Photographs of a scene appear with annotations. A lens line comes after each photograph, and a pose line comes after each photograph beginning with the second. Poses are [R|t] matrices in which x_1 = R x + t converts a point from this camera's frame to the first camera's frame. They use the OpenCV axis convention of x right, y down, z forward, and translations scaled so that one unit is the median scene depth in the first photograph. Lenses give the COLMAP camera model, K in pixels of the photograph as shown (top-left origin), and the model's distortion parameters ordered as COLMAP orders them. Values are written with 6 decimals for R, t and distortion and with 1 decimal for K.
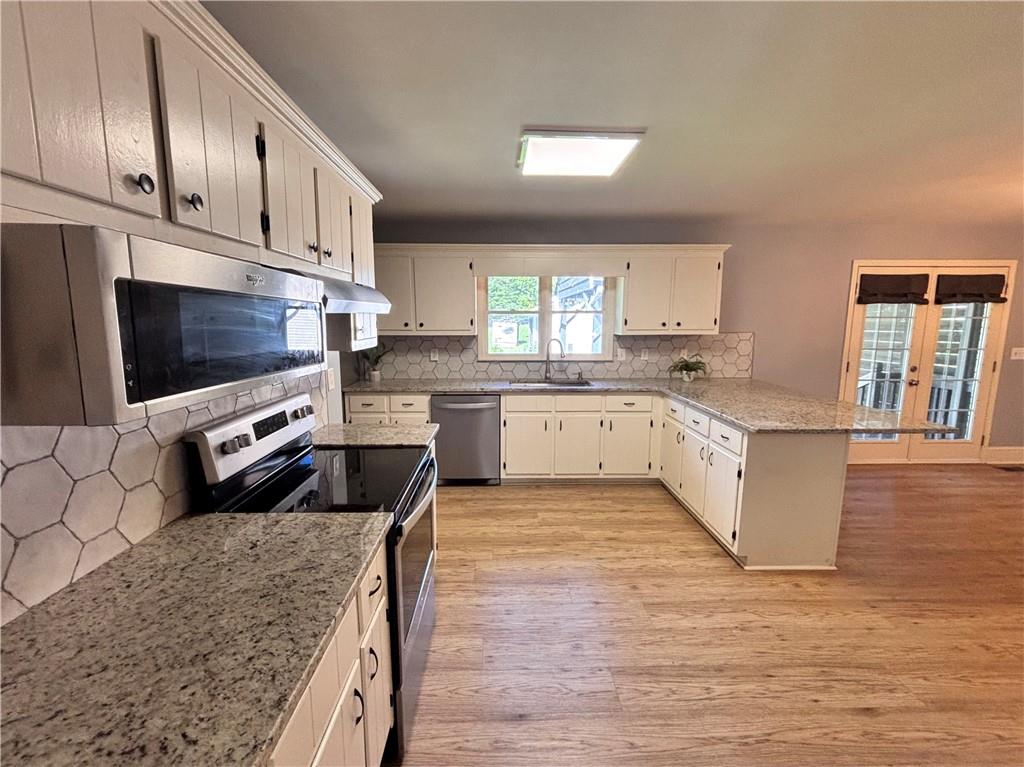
lens RADIAL K [[447.9, 0, 510.4], [0, 447.9, 383.4], [0, 0, 1]] dist [-0.001610, 0.000357]
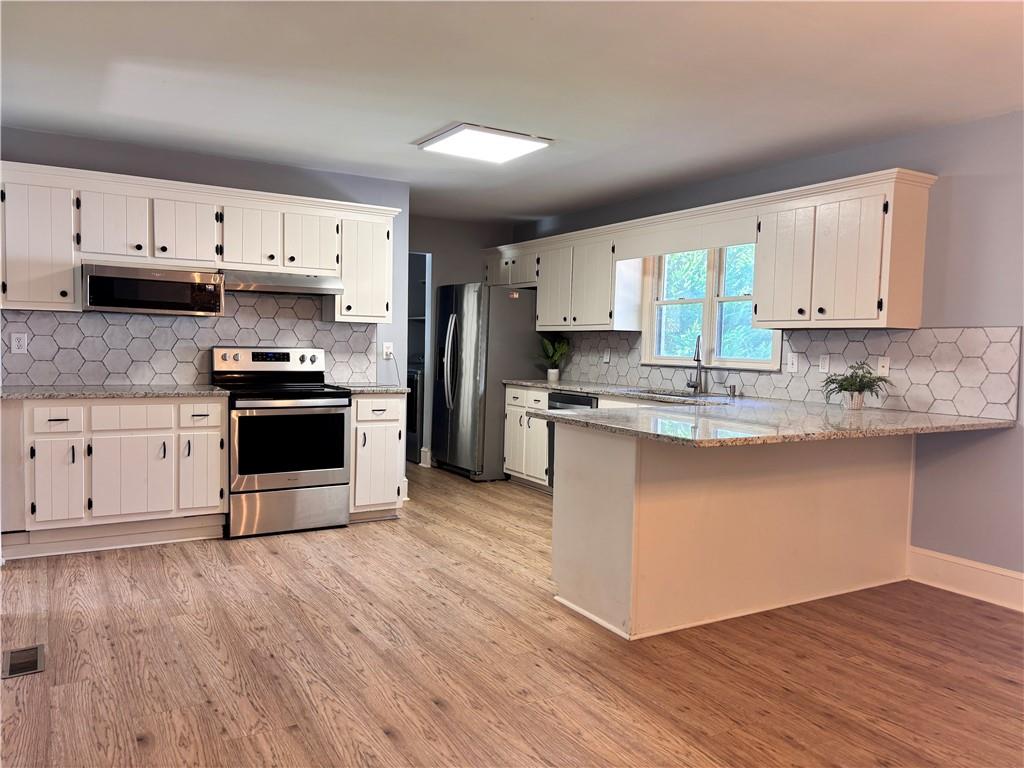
lens RADIAL K [[769.2, 0, 510.8], [0, 769.2, 394.2], [0, 0, 1]] dist [0.030552, -0.007596]
pose [[0.495733, 0.067350, -0.865860, 1.137205], [-0.147328, 0.989060, -0.007417, 0.052560], [0.855888, 0.131242, 0.500232, 0.134369]]
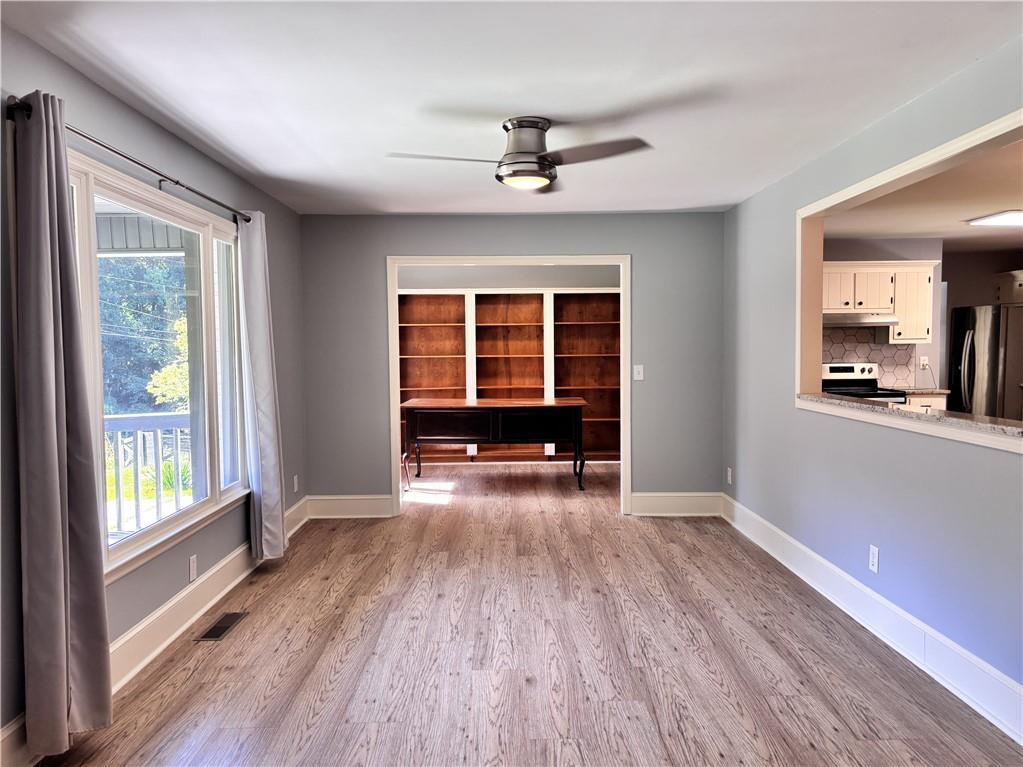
lens RADIAL K [[778.2, 0, 516.0], [0, 778.2, 385.5], [0, 0, 1]] dist [0.001948, 0.005478]
pose [[-0.012394, 0.051278, -0.998608, 1.767044], [-0.132291, 0.989821, 0.052469, 0.085968], [0.991133, 0.132757, -0.005484, -0.369081]]
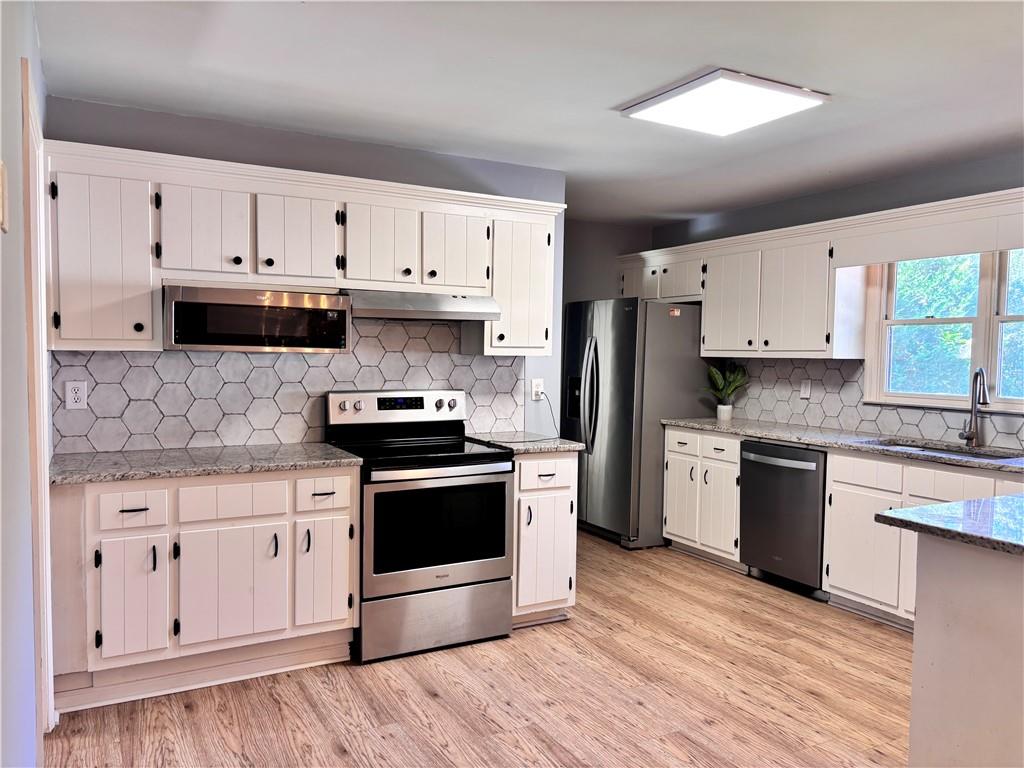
lens RADIAL K [[776.3, 0, 510.6], [0, 776.3, 392.9], [0, 0, 1]] dist [0.064824, -0.056249]
pose [[0.460872, 0.053663, -0.885843, 0.733305], [-0.140176, 0.990042, -0.012953, 0.019452], [0.876326, 0.130143, 0.463805, 0.092916]]
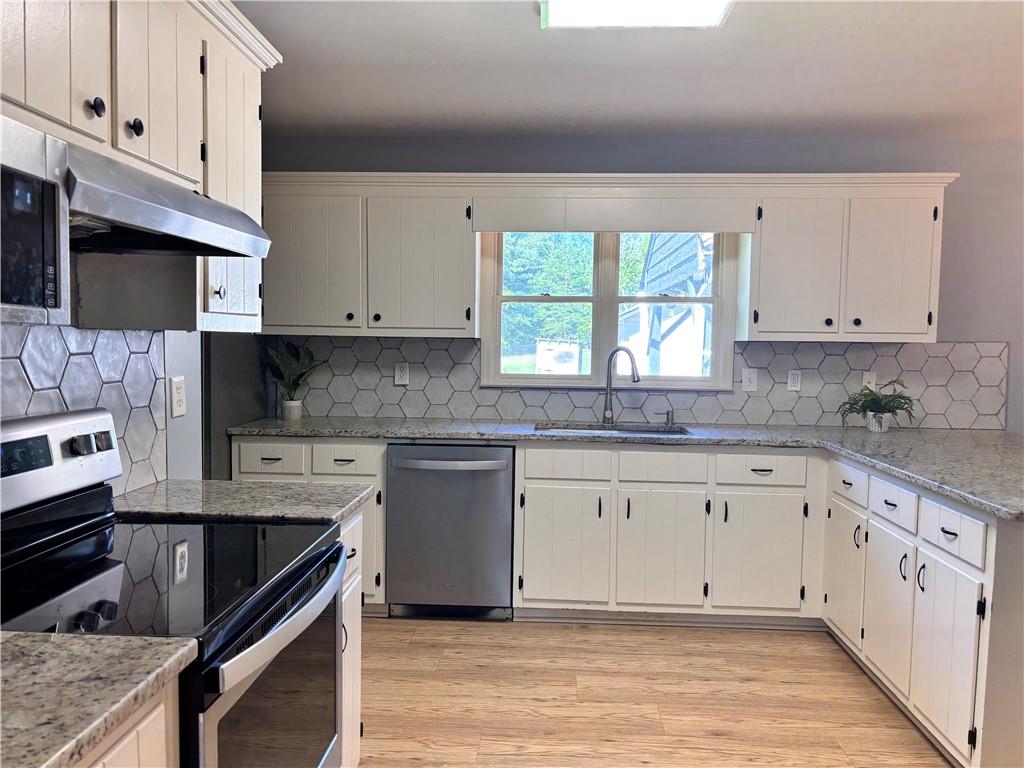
lens RADIAL K [[779.0, 0, 516.5], [0, 779.0, 386.0], [0, 0, 1]] dist [0.001948, 0.005478]
pose [[0.997263, 0.017806, -0.071759, 0.044176], [-0.023869, 0.996135, -0.084535, 0.031254], [0.069976, 0.086017, 0.993833, 0.069428]]
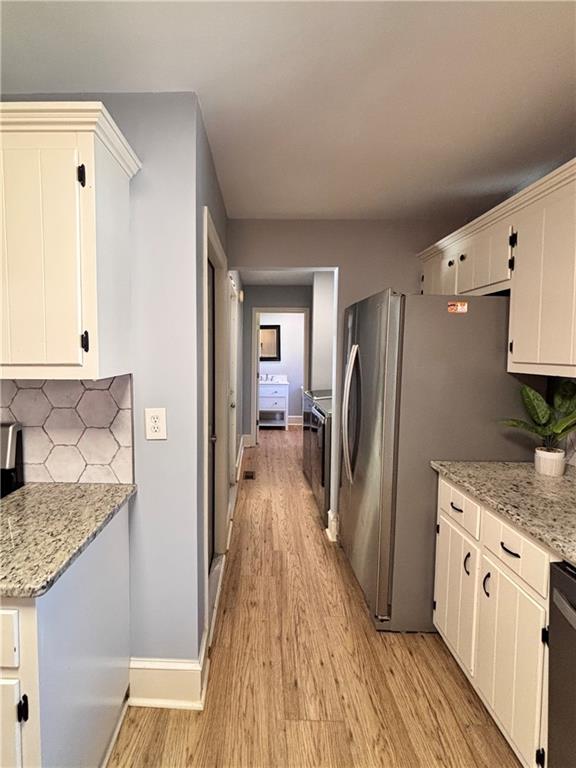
lens RADIAL K [[335.9, 0, 240.7], [0, 335.9, 368.8], [0, 0, 1]] dist [-0.001610, 0.000357]
pose [[-0.106179, 0.046122, -0.993277, 0.076965], [-0.143847, 0.987703, 0.061240, -0.094254], [0.983887, 0.149383, -0.098239, 0.762426]]
